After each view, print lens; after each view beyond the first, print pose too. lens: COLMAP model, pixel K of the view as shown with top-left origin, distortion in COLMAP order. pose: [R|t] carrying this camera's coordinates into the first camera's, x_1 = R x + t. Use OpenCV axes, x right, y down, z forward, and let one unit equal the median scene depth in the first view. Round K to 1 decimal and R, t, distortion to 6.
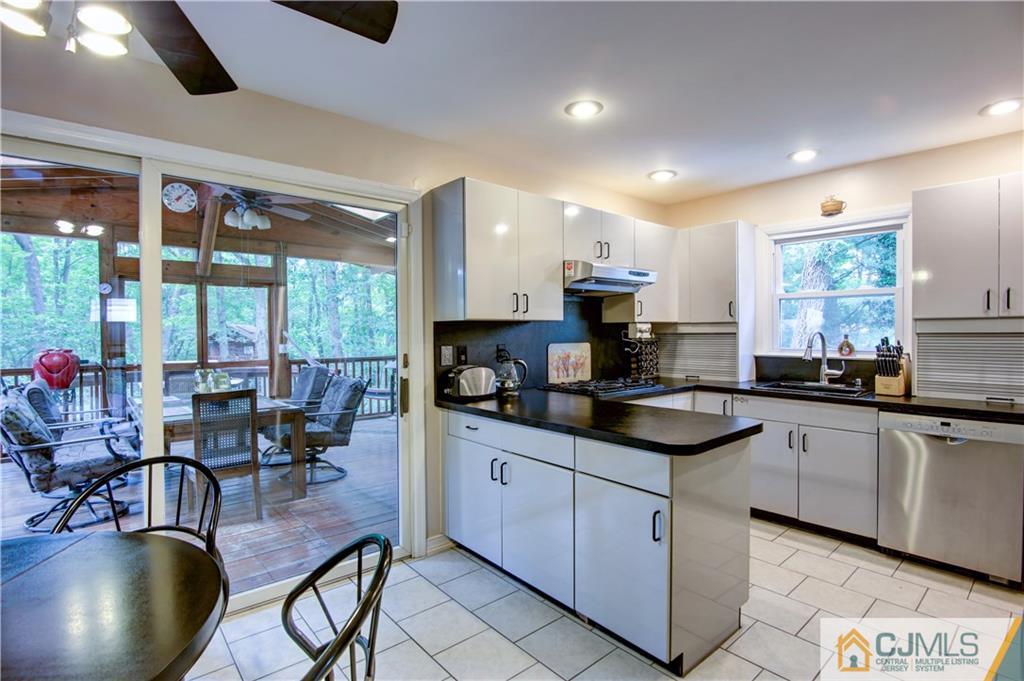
lens RADIAL K [[498.6, 0, 511.5], [0, 498.6, 338.3], [0, 0, 1]] dist [-0.012152, 0.000486]
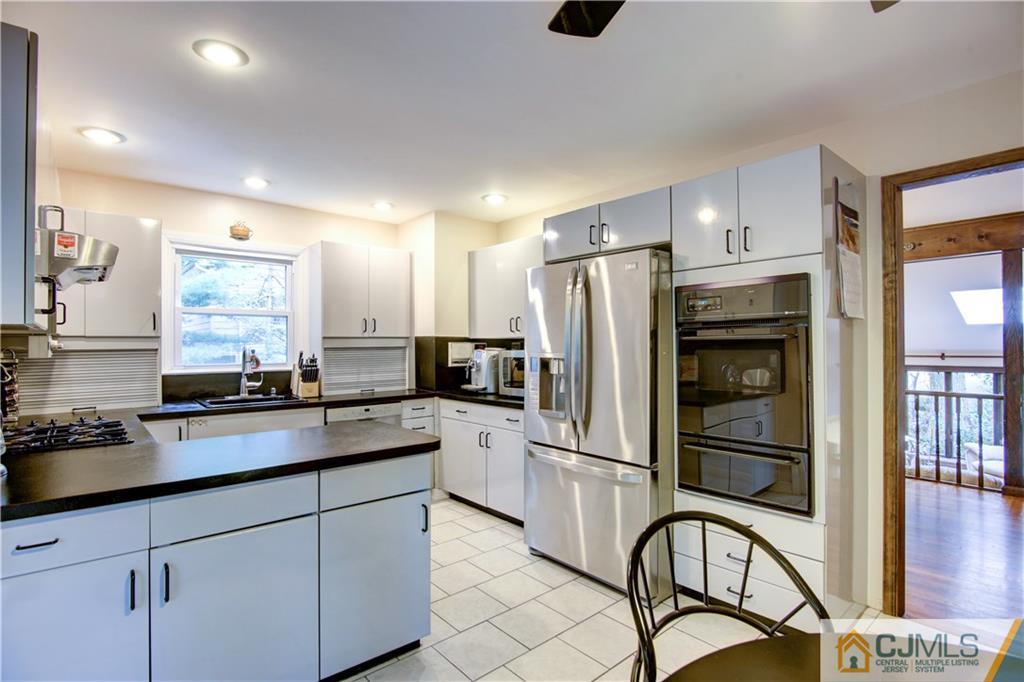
lens RADIAL K [[498.6, 0, 510.9], [0, 498.6, 341.1], [0, 0, 1]] dist [-0.012152, 0.000486]
pose [[-0.004440, 0.011683, 0.999922, -0.445689], [0.018062, 0.999770, -0.011601, -0.003746], [-0.999827, 0.018009, -0.004650, 0.430041]]
